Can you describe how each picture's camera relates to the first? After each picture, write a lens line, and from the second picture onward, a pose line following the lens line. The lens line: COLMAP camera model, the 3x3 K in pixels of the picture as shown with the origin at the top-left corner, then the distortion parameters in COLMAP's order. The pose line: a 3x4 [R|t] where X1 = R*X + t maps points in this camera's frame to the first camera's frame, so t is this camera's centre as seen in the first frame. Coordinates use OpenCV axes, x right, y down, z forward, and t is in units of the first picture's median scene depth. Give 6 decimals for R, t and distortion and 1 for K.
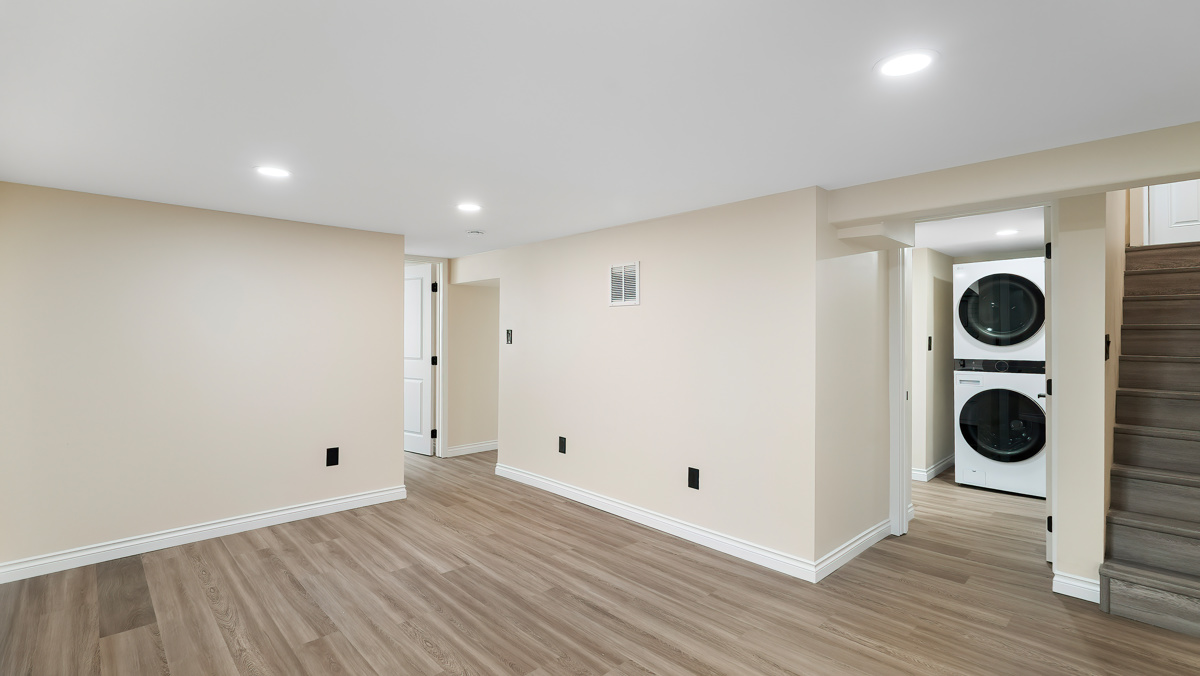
lens RADIAL K [[535.6, 0, 600.2], [0, 535.6, 336.1], [0, 0, 1]] dist [-0.000396, -0.000032]
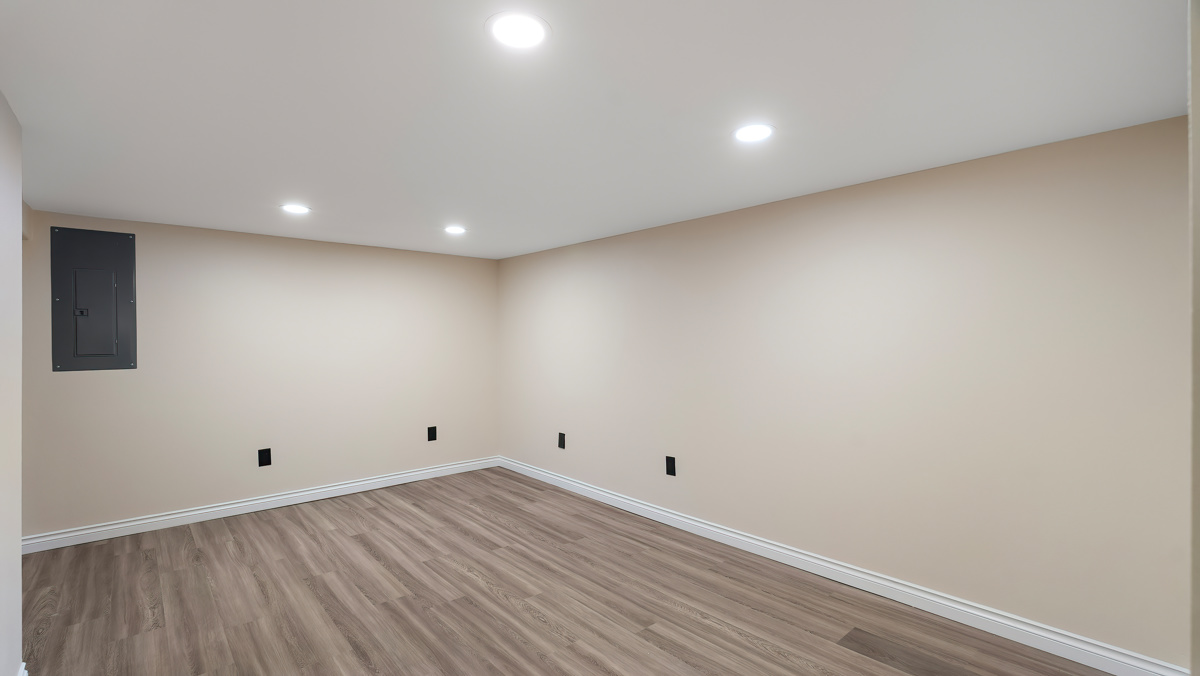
lens RADIAL K [[535.6, 0, 599.7], [0, 535.6, 338.0], [0, 0, 1]] dist [-0.000396, -0.000032]
pose [[-0.999174, -0.000578, 0.040641, -0.463311], [-0.000562, 1.000000, 0.000416, -0.003291], [-0.040641, 0.000393, -0.999174, 2.009492]]
